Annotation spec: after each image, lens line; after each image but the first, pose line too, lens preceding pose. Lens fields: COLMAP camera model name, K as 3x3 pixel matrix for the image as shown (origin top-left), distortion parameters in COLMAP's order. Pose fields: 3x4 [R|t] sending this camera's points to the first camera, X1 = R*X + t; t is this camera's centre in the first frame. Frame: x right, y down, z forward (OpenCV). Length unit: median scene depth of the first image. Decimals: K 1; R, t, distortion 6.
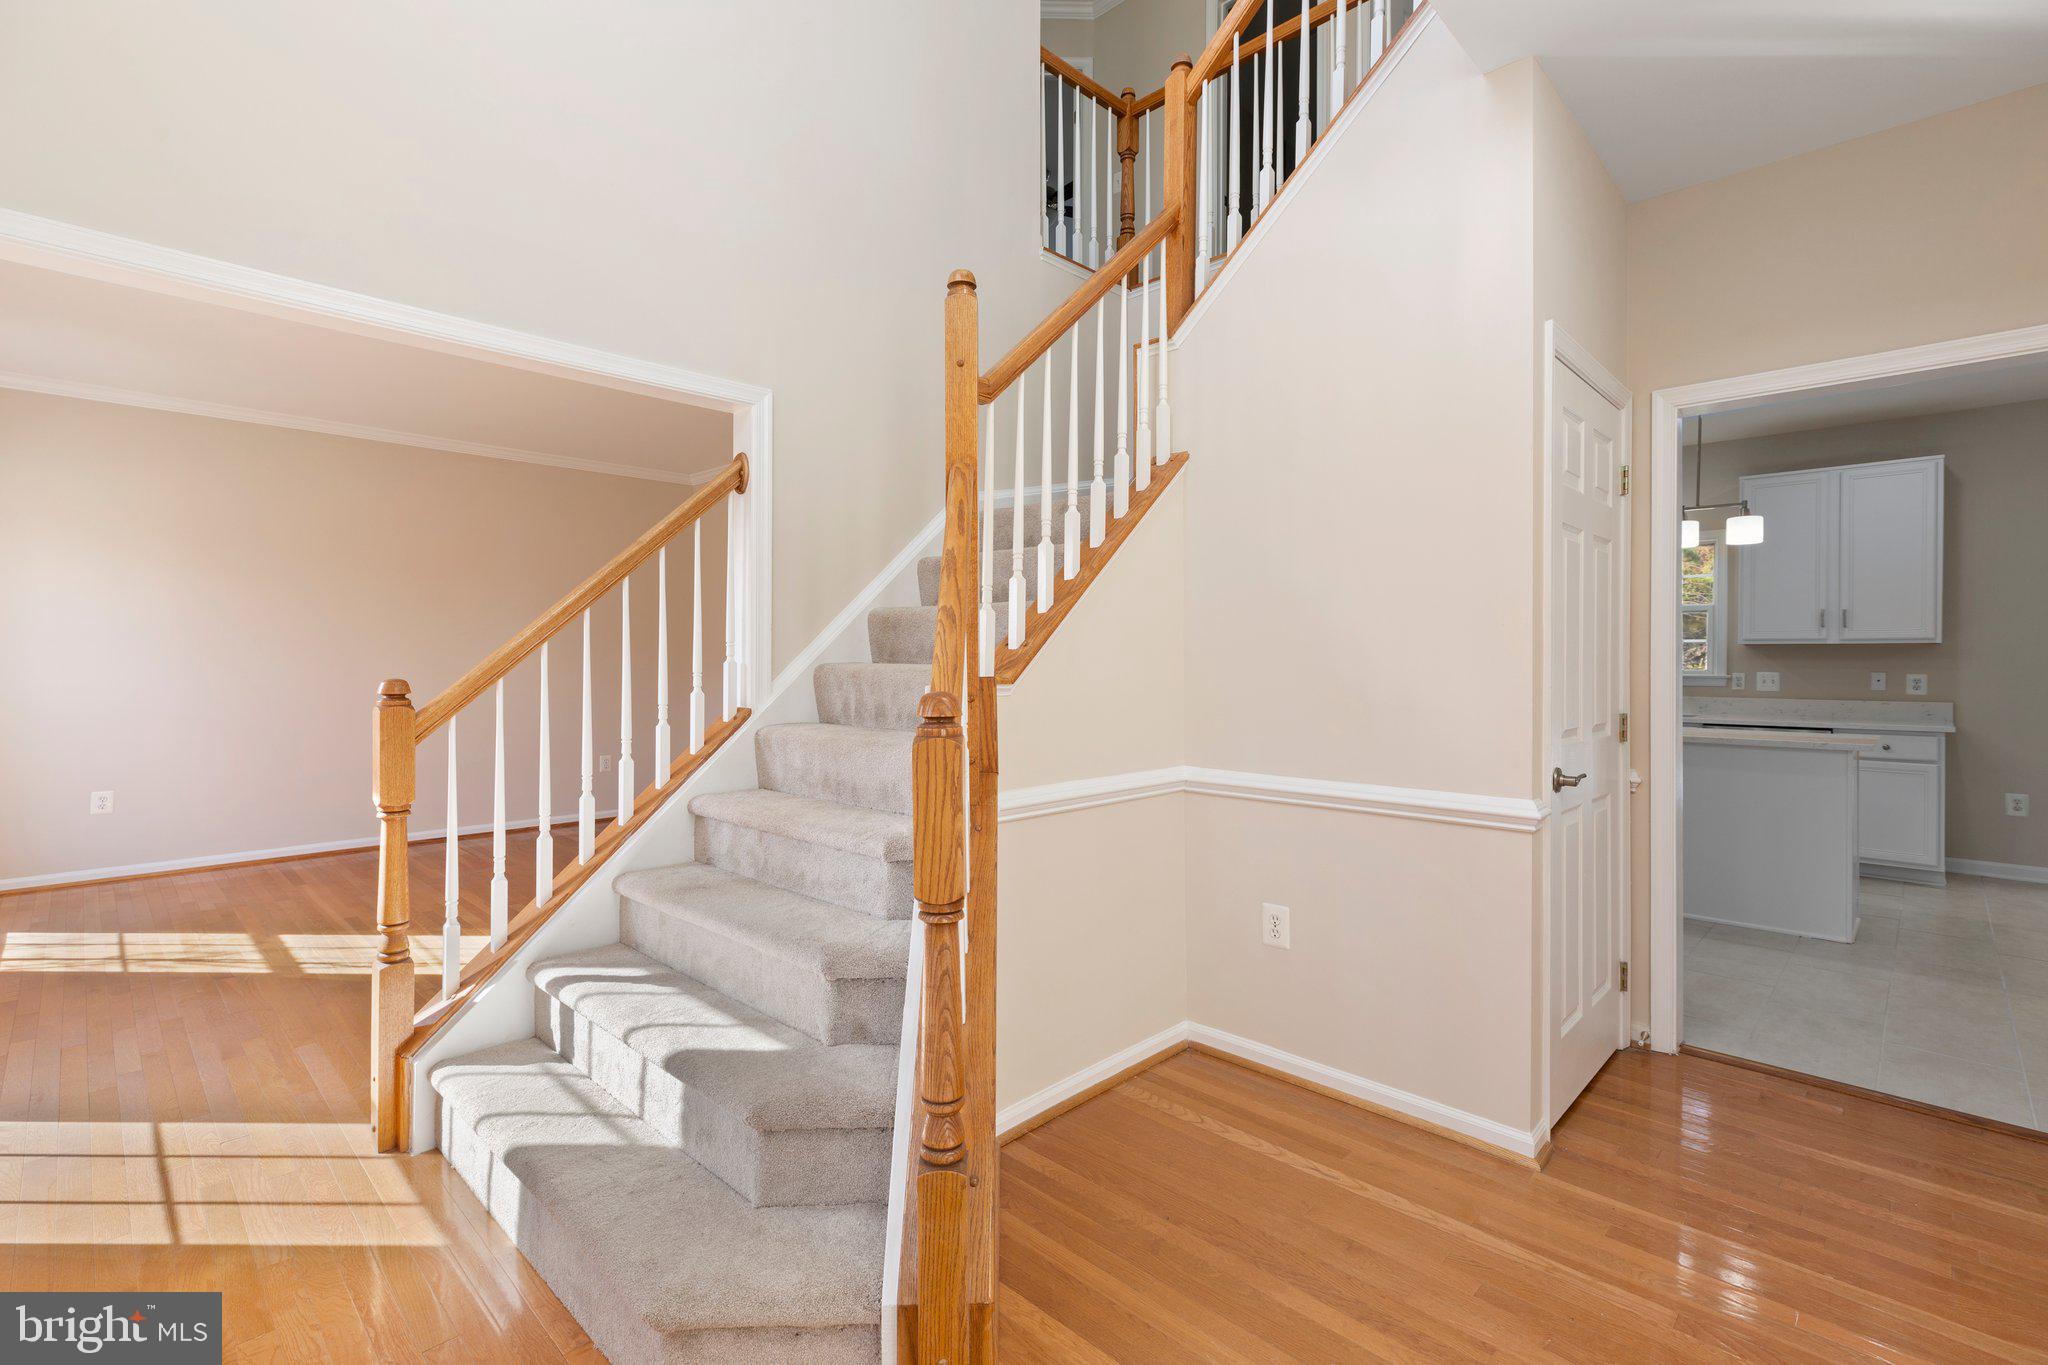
lens RADIAL K [[932.6, 0, 1029.4], [0, 932.6, 665.9], [0, 0, 1]] dist [0.002109, 0.000245]
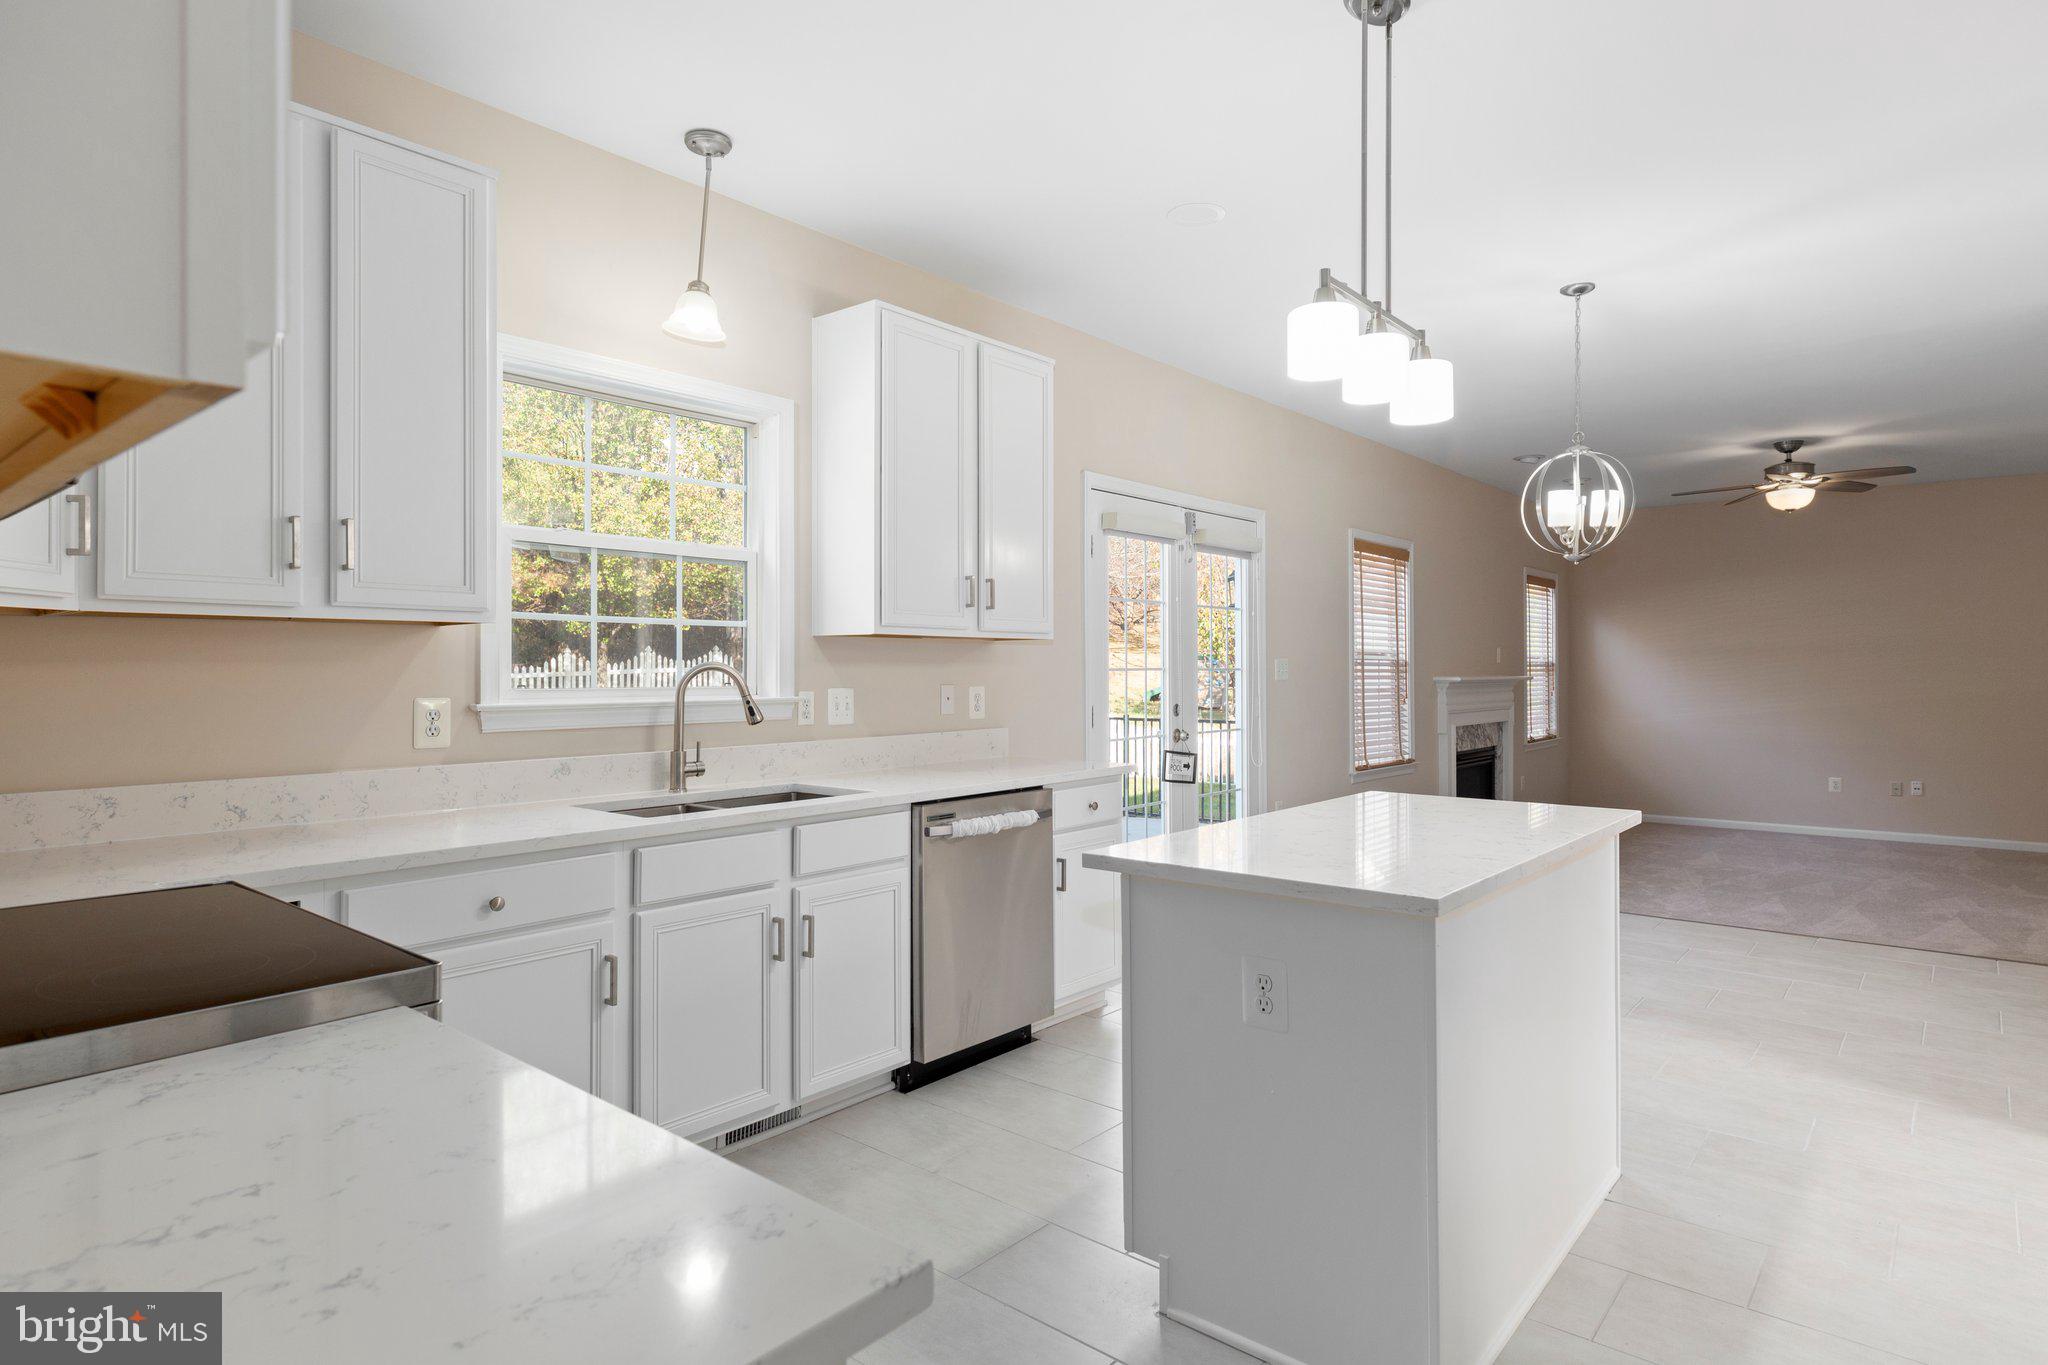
lens RADIAL K [[1121.2, 0, 1024.5], [0, 1121.2, 671.4], [0, 0, 1]] dist [-0.000115, -0.000016]
pose [[-0.063872, 0.001807, 0.997956, 0.152568], [0.010518, 0.999944, -0.001138, -0.001176], [-0.997903, 0.010424, -0.063887, 0.930307]]
